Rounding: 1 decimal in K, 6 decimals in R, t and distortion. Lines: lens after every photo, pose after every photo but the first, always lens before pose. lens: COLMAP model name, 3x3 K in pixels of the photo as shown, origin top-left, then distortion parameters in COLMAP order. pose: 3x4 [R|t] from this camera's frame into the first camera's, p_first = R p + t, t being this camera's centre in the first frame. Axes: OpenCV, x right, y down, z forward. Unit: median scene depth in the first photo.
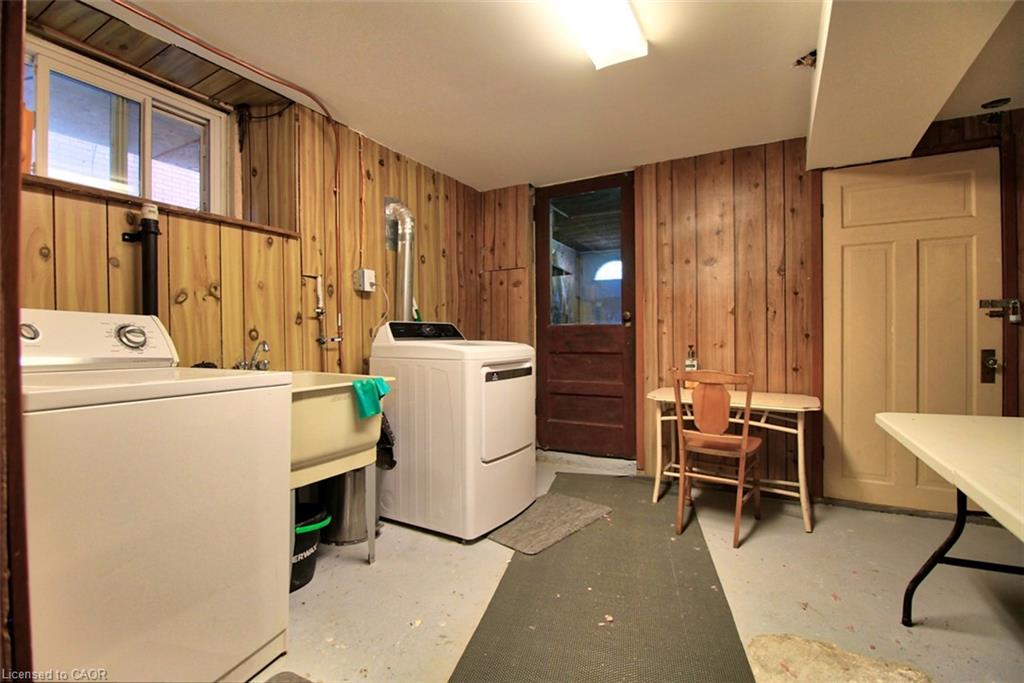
lens RADIAL K [[471.6, 0, 509.7], [0, 471.6, 341.9], [0, 0, 1]] dist [-0.014685, -0.007261]
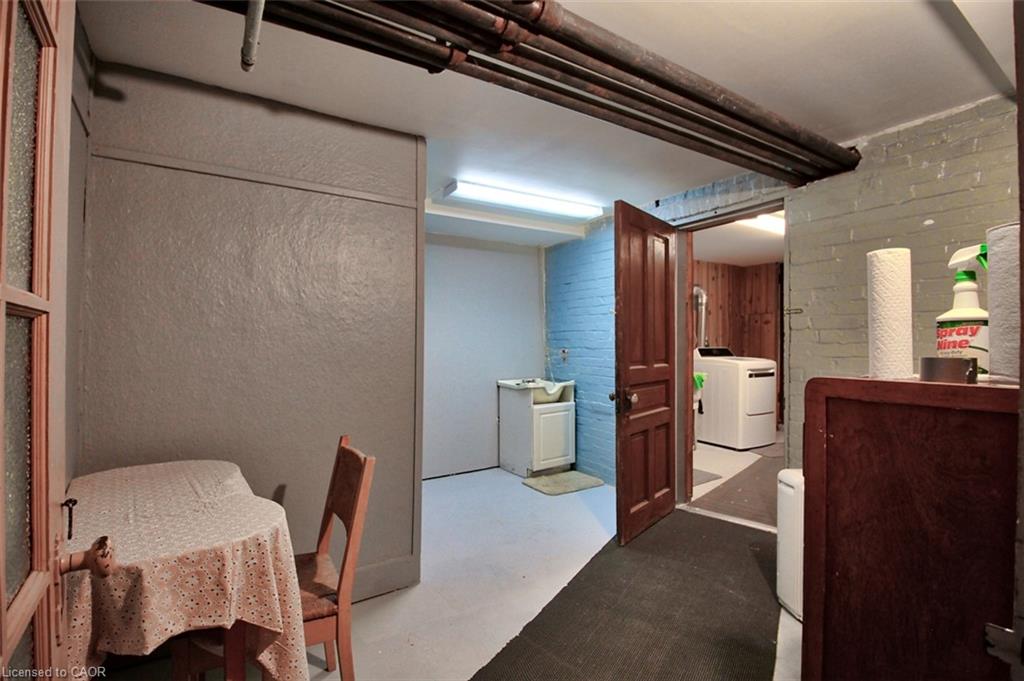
lens RADIAL K [[471.6, 0, 513.3], [0, 471.6, 342.8], [0, 0, 1]] dist [-0.014685, -0.007261]
pose [[0.882863, 0.010770, -0.469507, 0.003646], [-0.015592, 0.999858, -0.006383, -0.031703], [0.469372, 0.012956, 0.882906, -0.974247]]
